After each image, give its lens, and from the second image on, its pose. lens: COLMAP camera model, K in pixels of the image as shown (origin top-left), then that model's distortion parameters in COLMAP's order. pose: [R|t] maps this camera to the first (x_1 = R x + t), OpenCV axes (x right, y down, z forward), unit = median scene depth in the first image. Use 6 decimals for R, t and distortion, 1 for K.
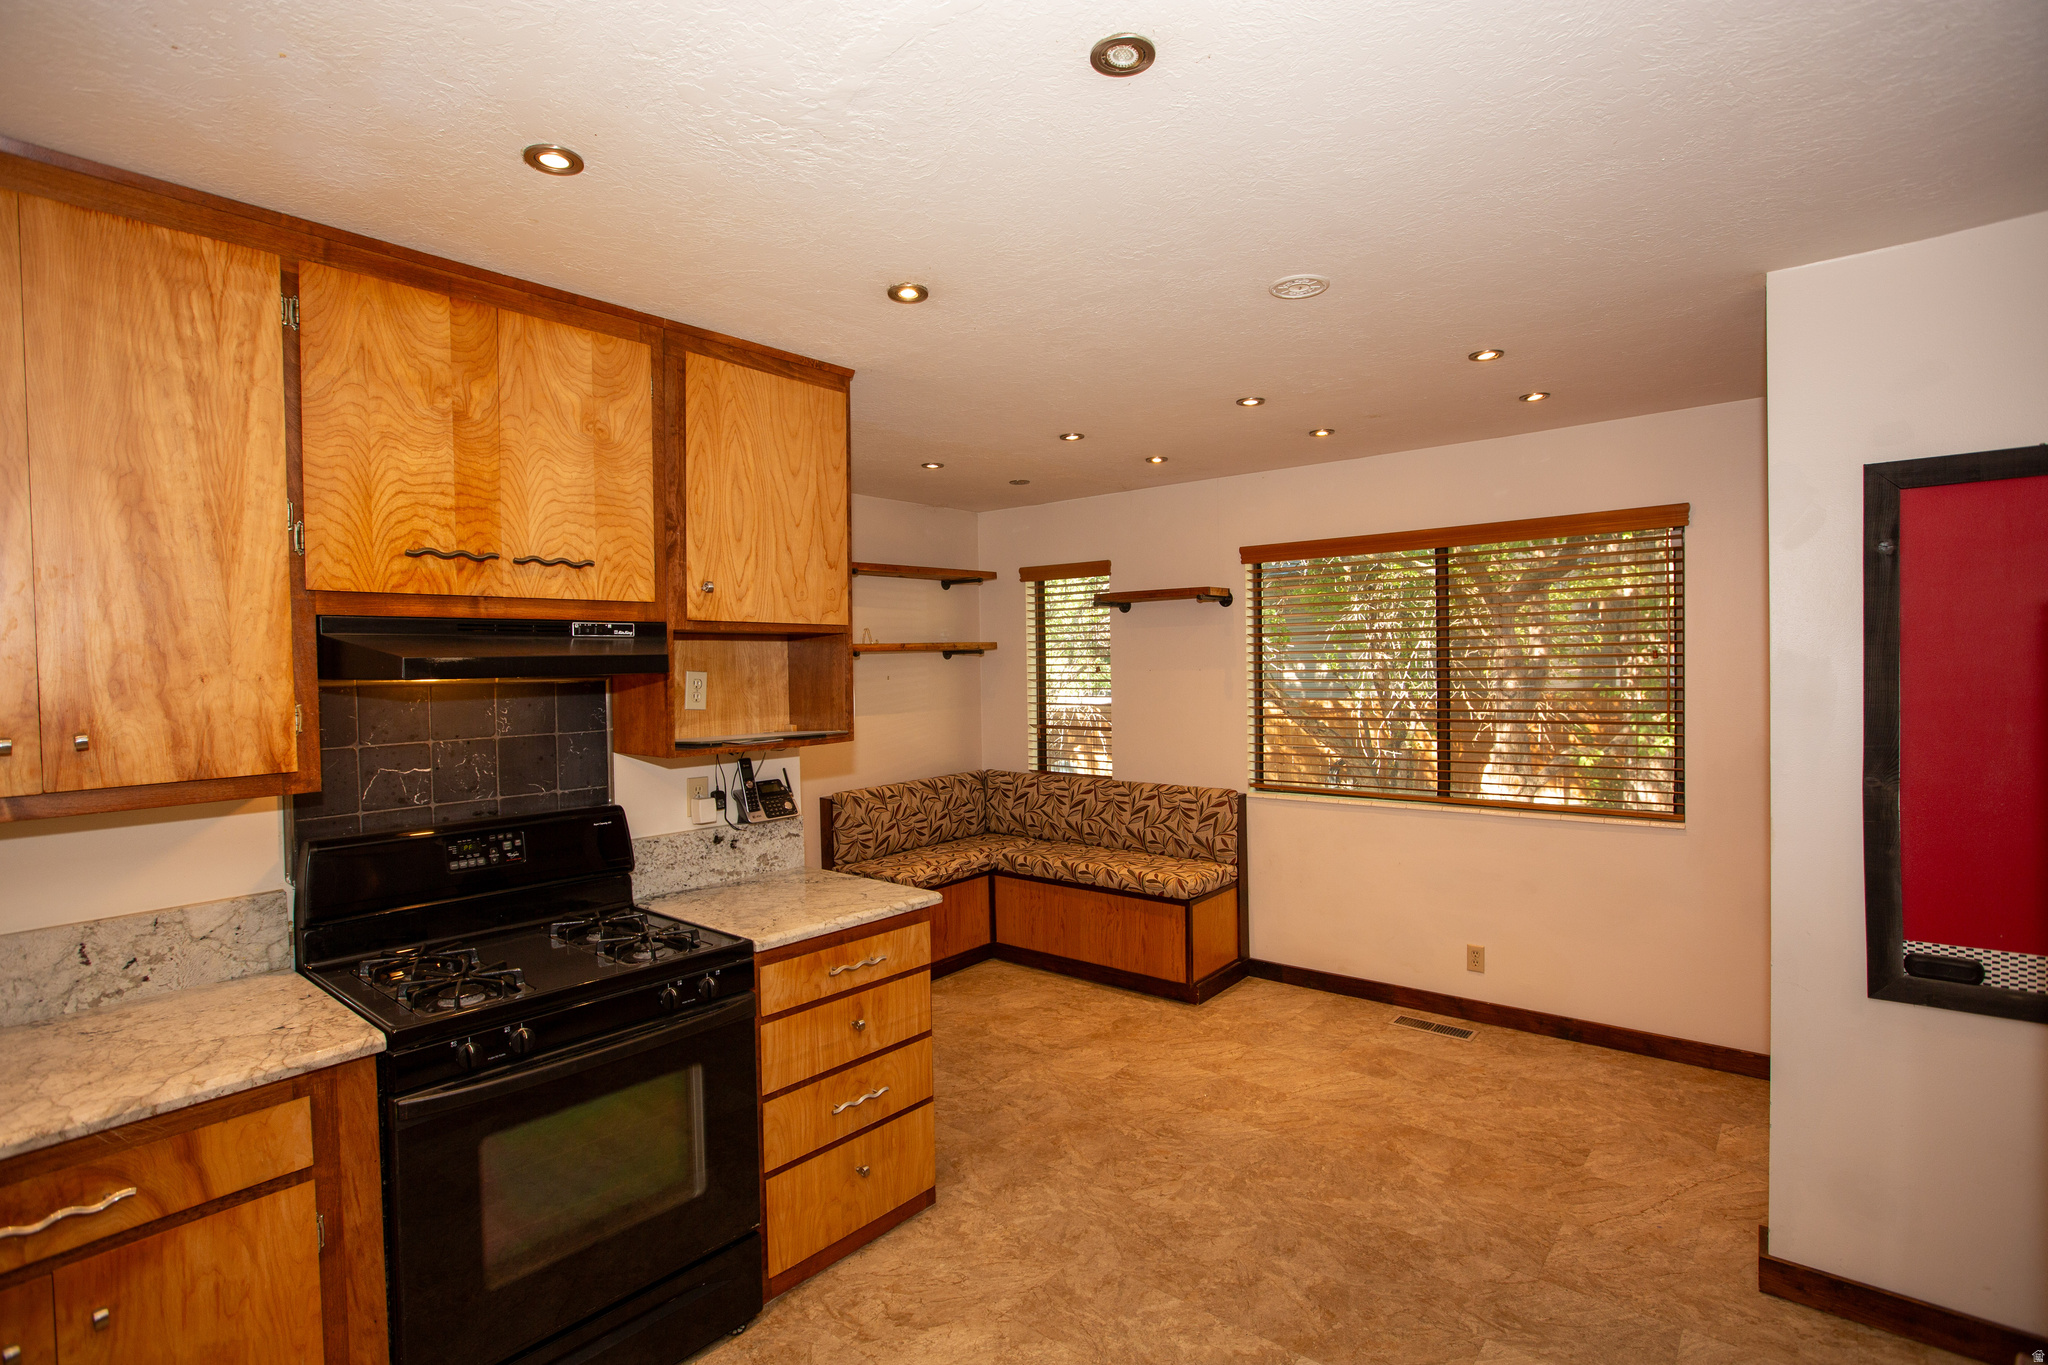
lens RADIAL K [[990.8, 0, 1015.8], [0, 990.8, 680.6], [0, 0, 1]] dist [-0.025616, 0.001204]
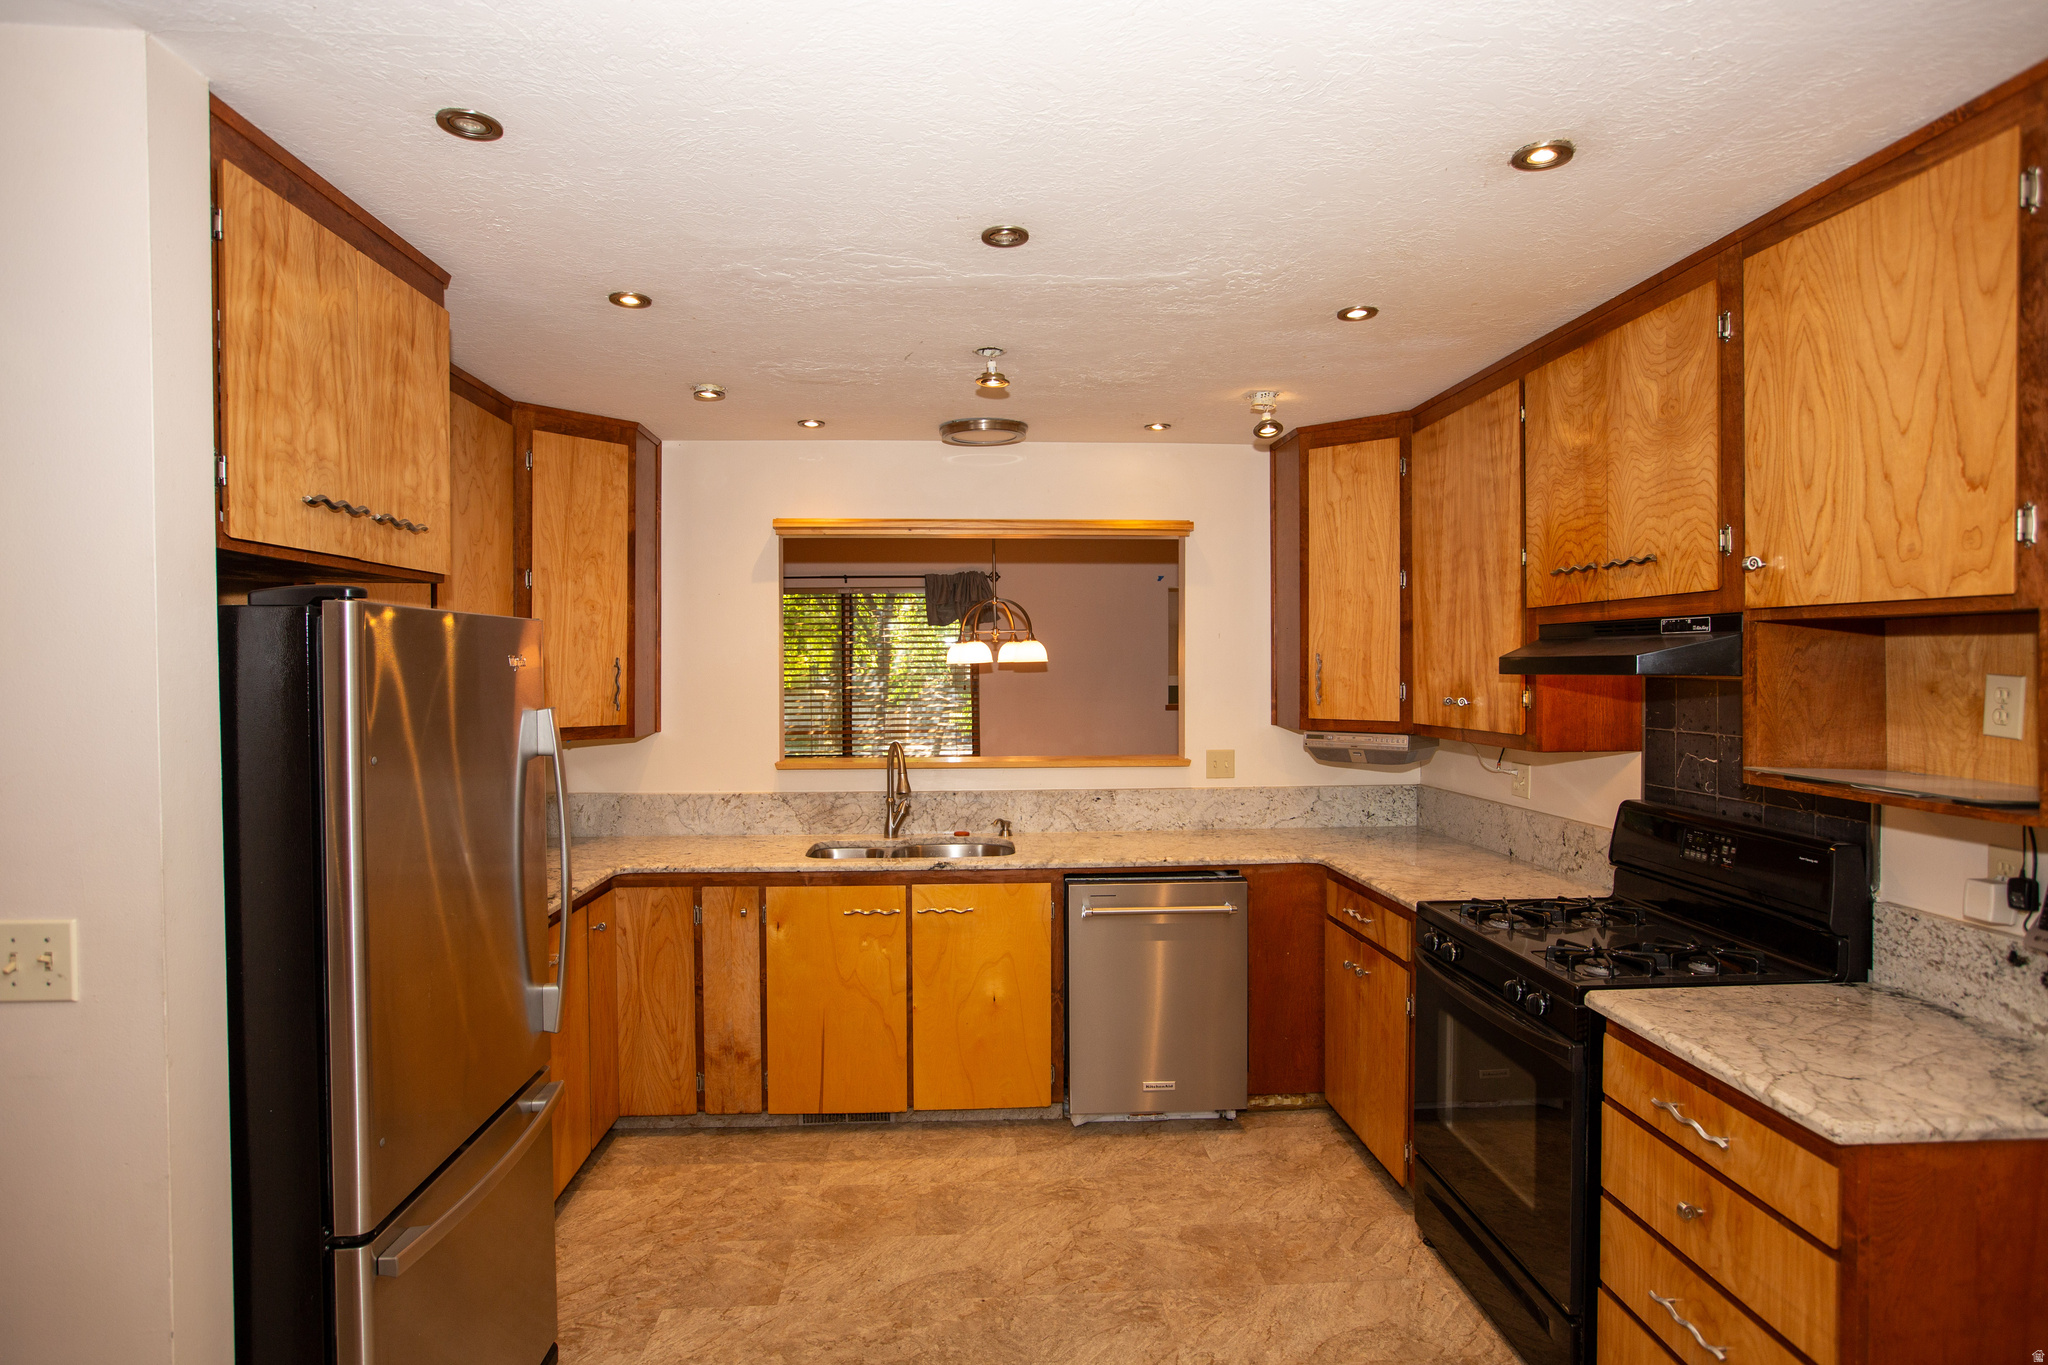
lens RADIAL K [[1084.9, 0, 1012.7], [0, 1084.9, 676.8], [0, 0, 1]] dist [-0.056775, 0.038605]
pose [[-0.726923, 0.032879, -0.685932, 0.680284], [0.008878, 0.999220, 0.038488, -0.046307], [0.686662, 0.021888, -0.726647, 1.246178]]
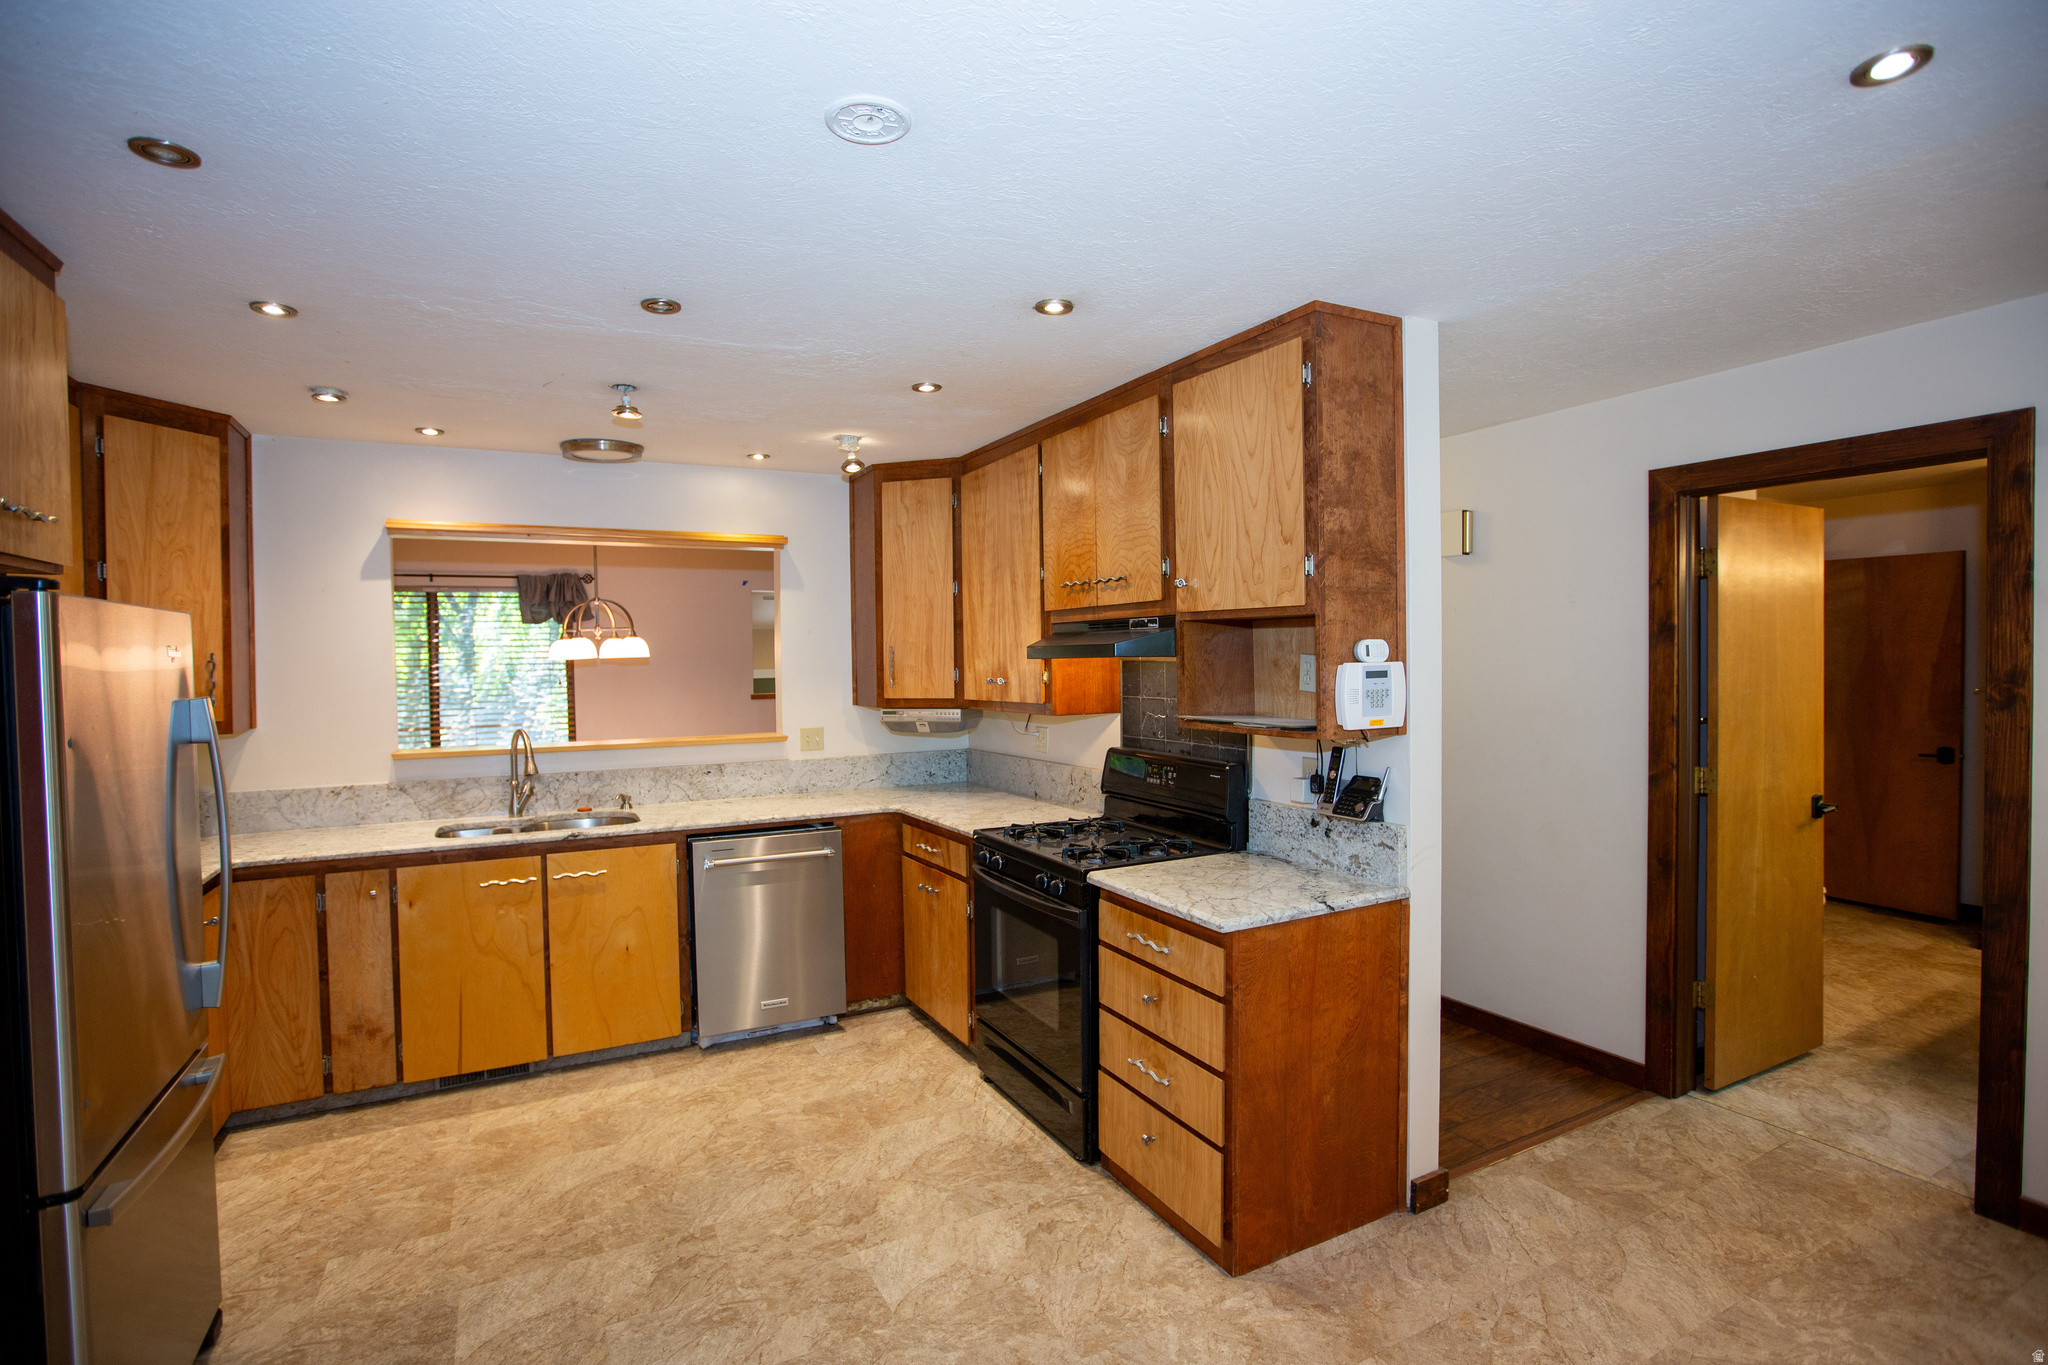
lens RADIAL K [[990.8, 0, 1015.8], [0, 990.8, 680.6], [0, 0, 1]] dist [-0.025616, 0.001204]
pose [[-0.381769, 0.048166, -0.923002, 0.868955], [0.006852, 0.998761, 0.049285, -0.040496], [0.924232, 0.012491, -0.381626, 1.310739]]
